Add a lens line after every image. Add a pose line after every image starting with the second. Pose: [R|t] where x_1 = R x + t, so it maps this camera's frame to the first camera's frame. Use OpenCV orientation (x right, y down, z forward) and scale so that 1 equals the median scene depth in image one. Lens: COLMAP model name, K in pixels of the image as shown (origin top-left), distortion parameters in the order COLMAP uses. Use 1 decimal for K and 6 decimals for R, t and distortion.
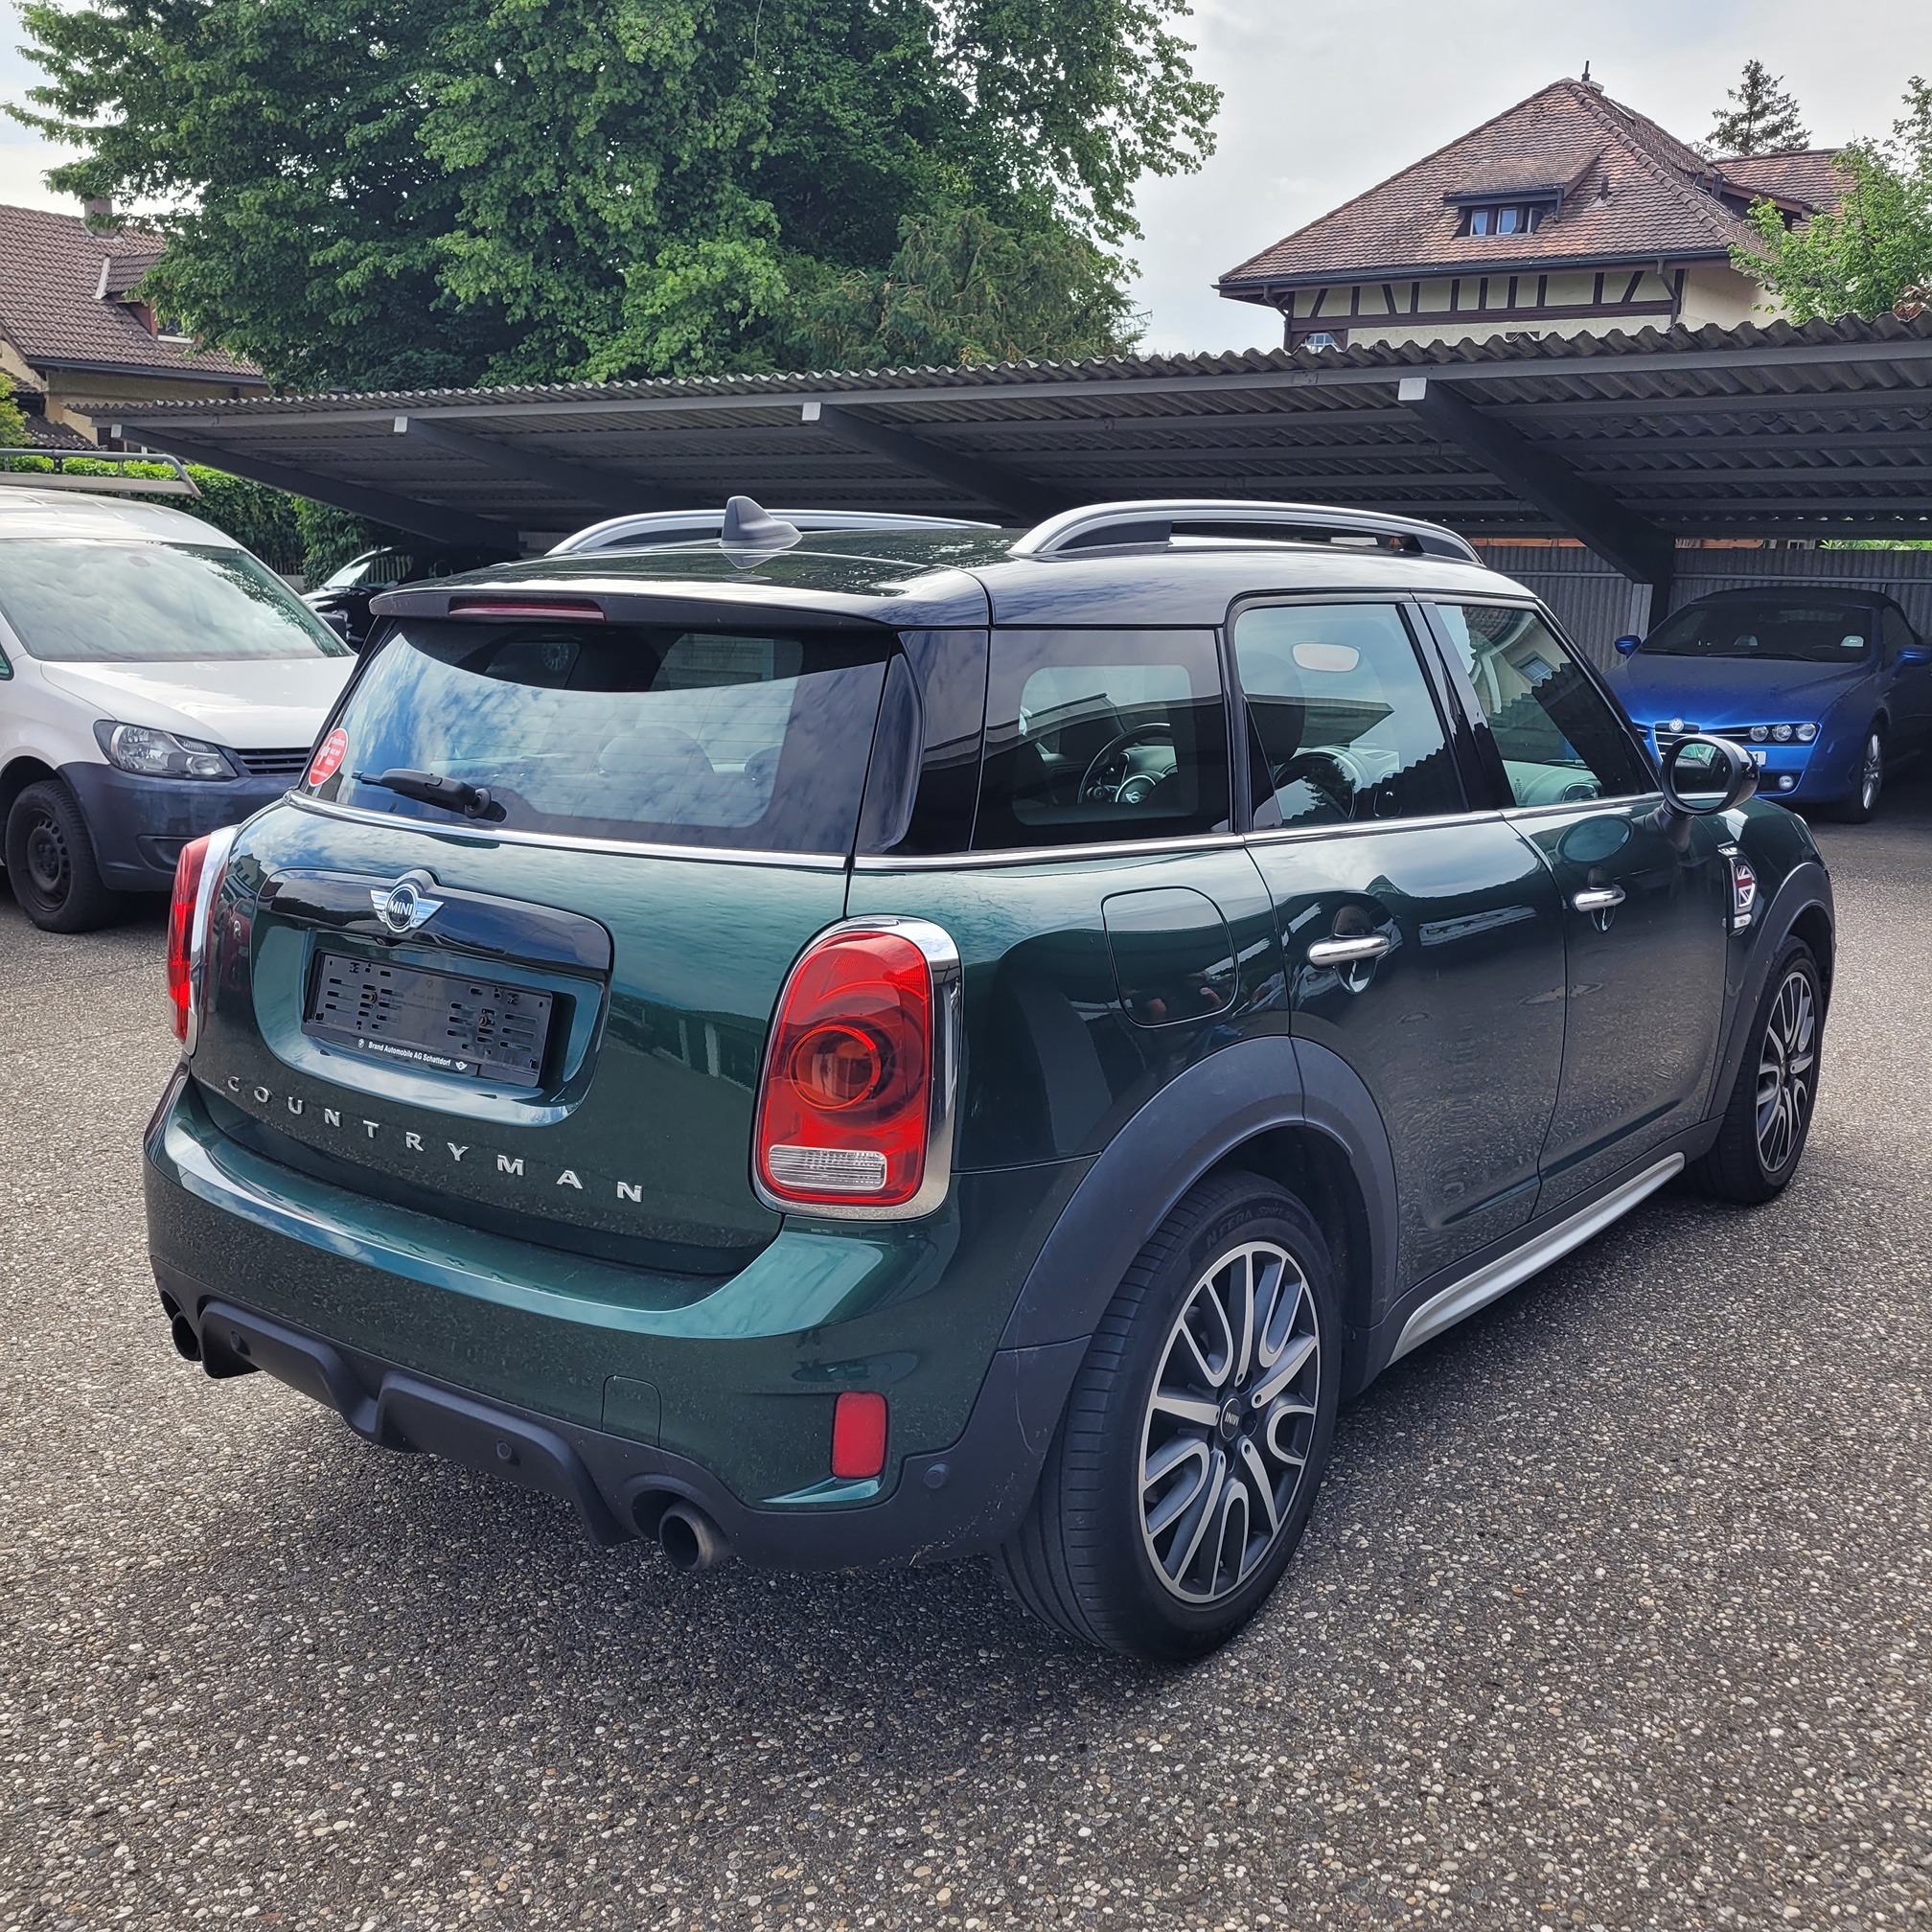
lens RADIAL K [[1912.5, 0, 966.0], [0, 1912.5, 966.0], [0, 0, 1]] dist [0.041889, -0.021547]
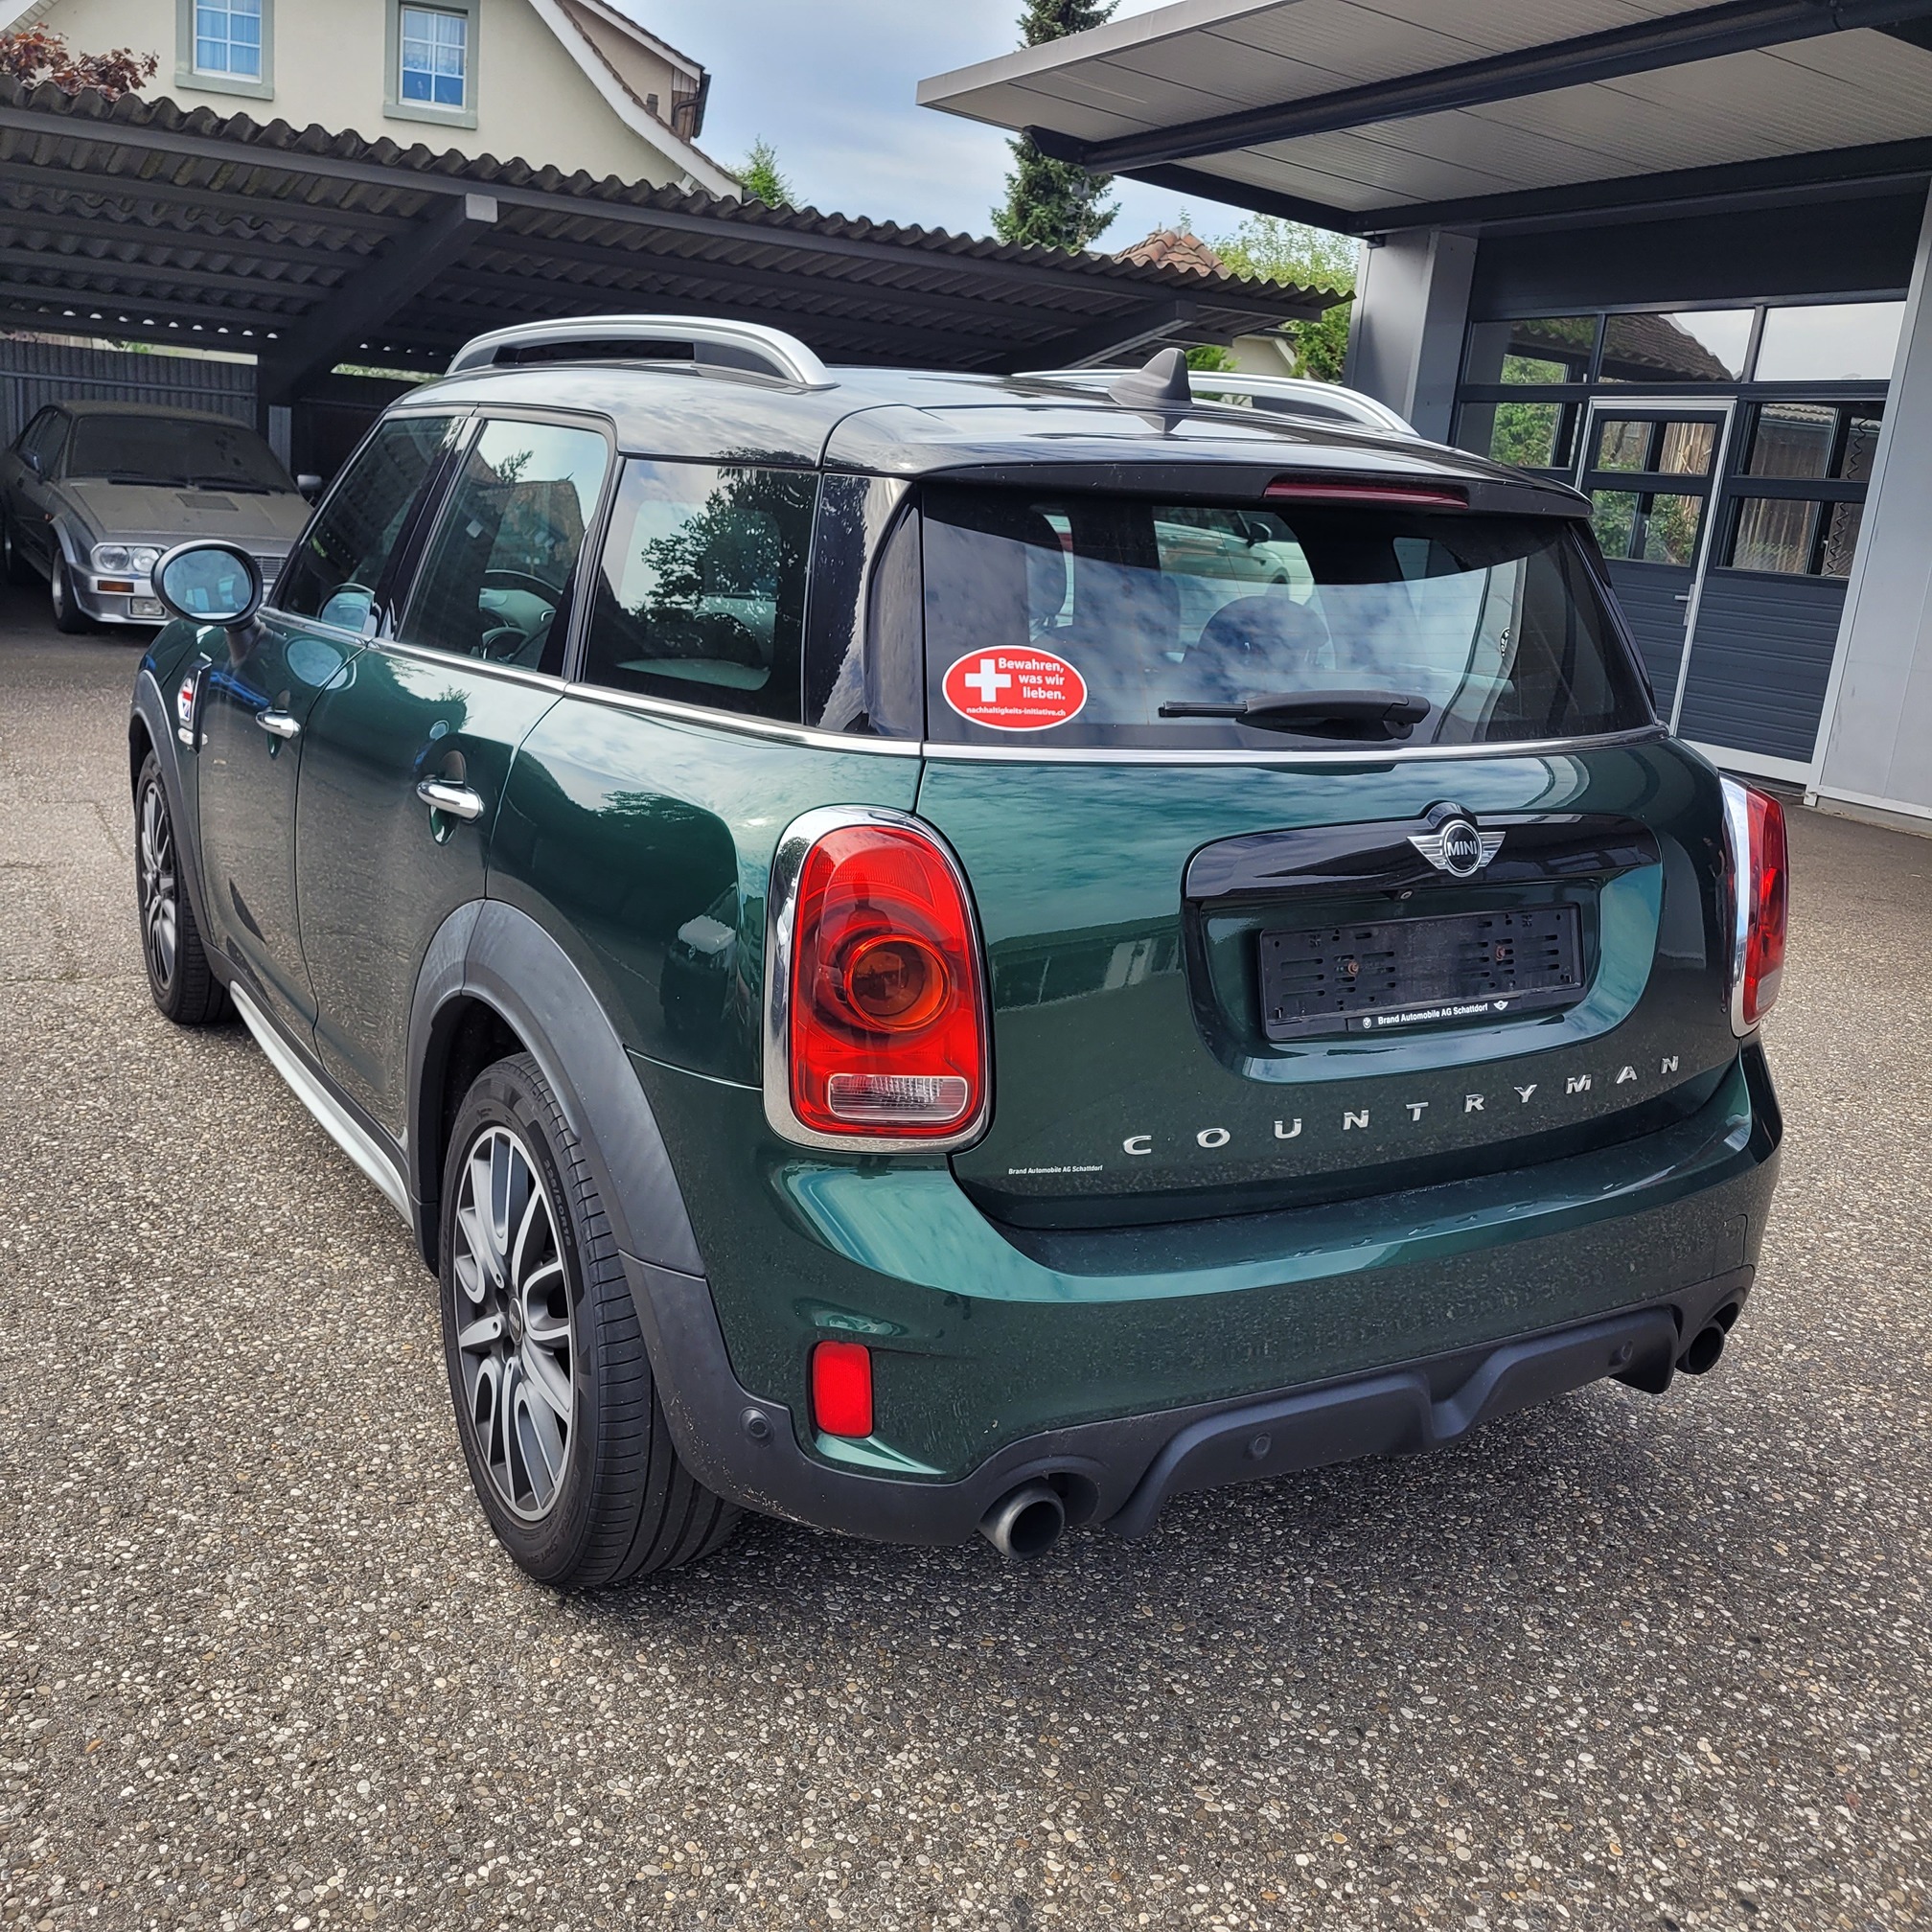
lens RADIAL K [[1912.5, 0, 966.0], [0, 1912.5, 966.0], [0, 0, 1]] dist [0.041889, -0.021547]
pose [[0.372346, -0.210041, 0.904014, -1.167846], [0.119399, 0.976801, 0.177775, -0.158834], [-0.920381, 0.041744, 0.388787, 0.857666]]
